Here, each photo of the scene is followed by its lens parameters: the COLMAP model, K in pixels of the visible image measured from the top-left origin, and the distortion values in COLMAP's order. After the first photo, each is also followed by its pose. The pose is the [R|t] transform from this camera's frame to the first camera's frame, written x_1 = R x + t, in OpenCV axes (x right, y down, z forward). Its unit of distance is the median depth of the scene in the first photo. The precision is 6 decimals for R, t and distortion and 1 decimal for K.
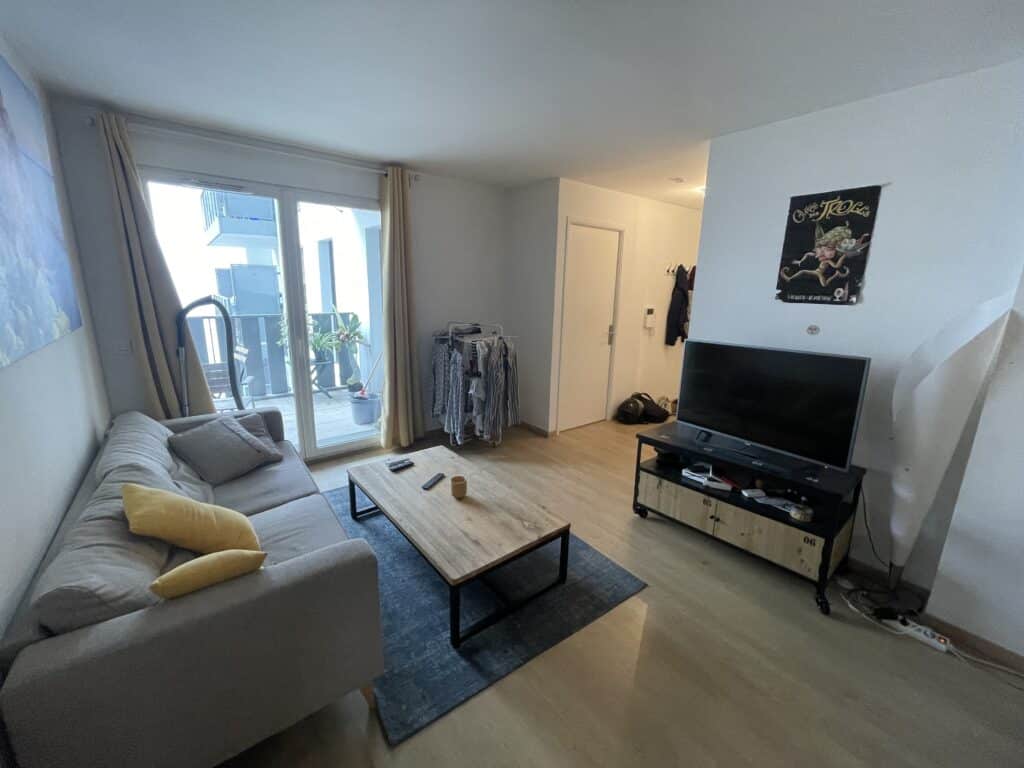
lens RADIAL K [[409.8, 0, 512.3], [0, 409.8, 377.9], [0, 0, 1]] dist [-0.007625, -0.000219]
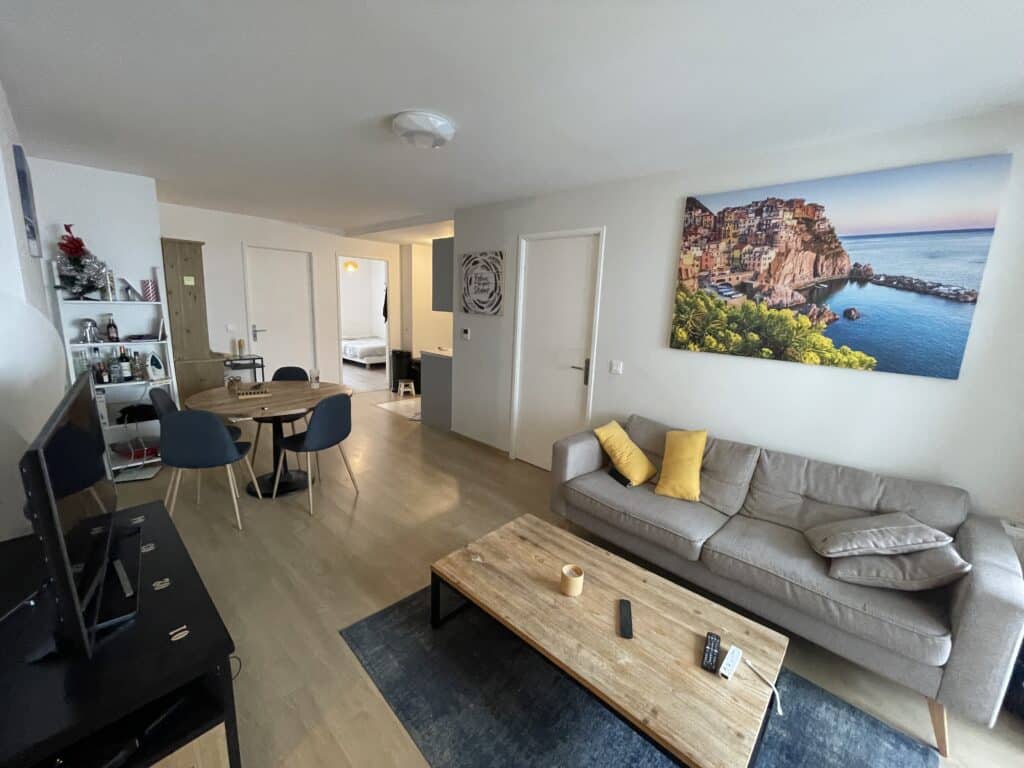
lens RADIAL K [[409.8, 0, 512.3], [0, 409.8, 377.9], [0, 0, 1]] dist [-0.007625, -0.000219]
pose [[-0.989063, -0.031288, -0.144137, 0.082155], [-0.086036, 0.916146, 0.391503, -0.304699], [0.119801, 0.399622, -0.908818, 1.300489]]
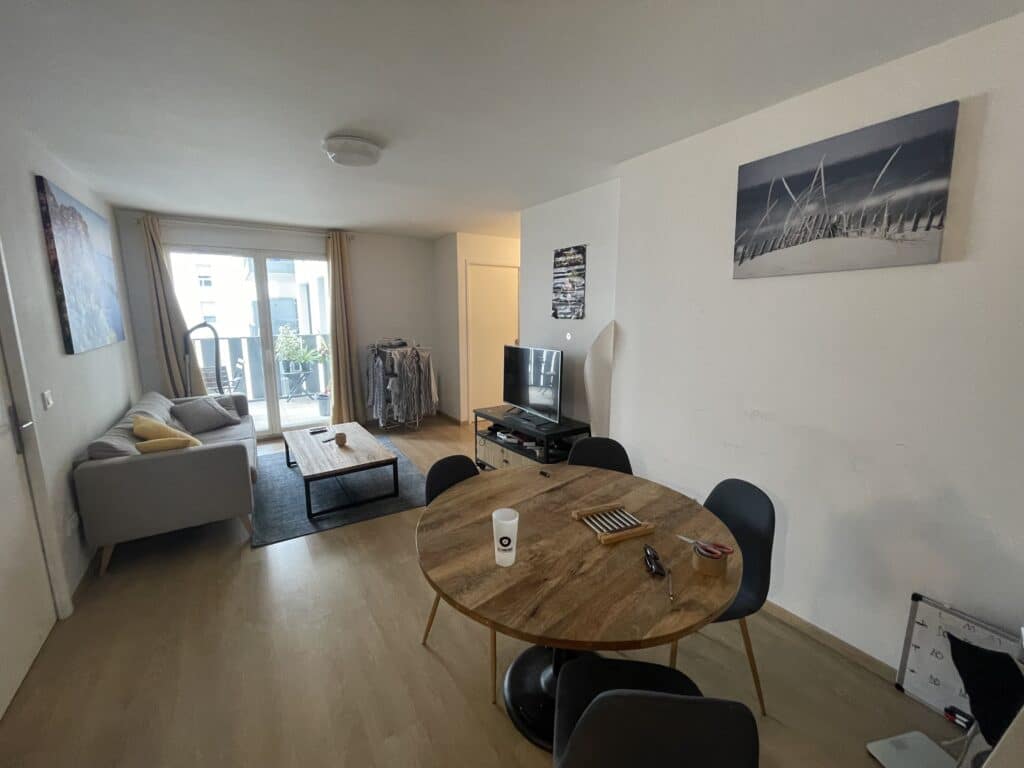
lens RADIAL K [[409.8, 0, 512.3], [0, 409.8, 377.9], [0, 0, 1]] dist [-0.007625, -0.000219]
pose [[0.996233, -0.008319, -0.086322, 0.568409], [0.003510, 0.998441, -0.055708, 0.105574], [0.086651, 0.055195, 0.994709, -0.445574]]
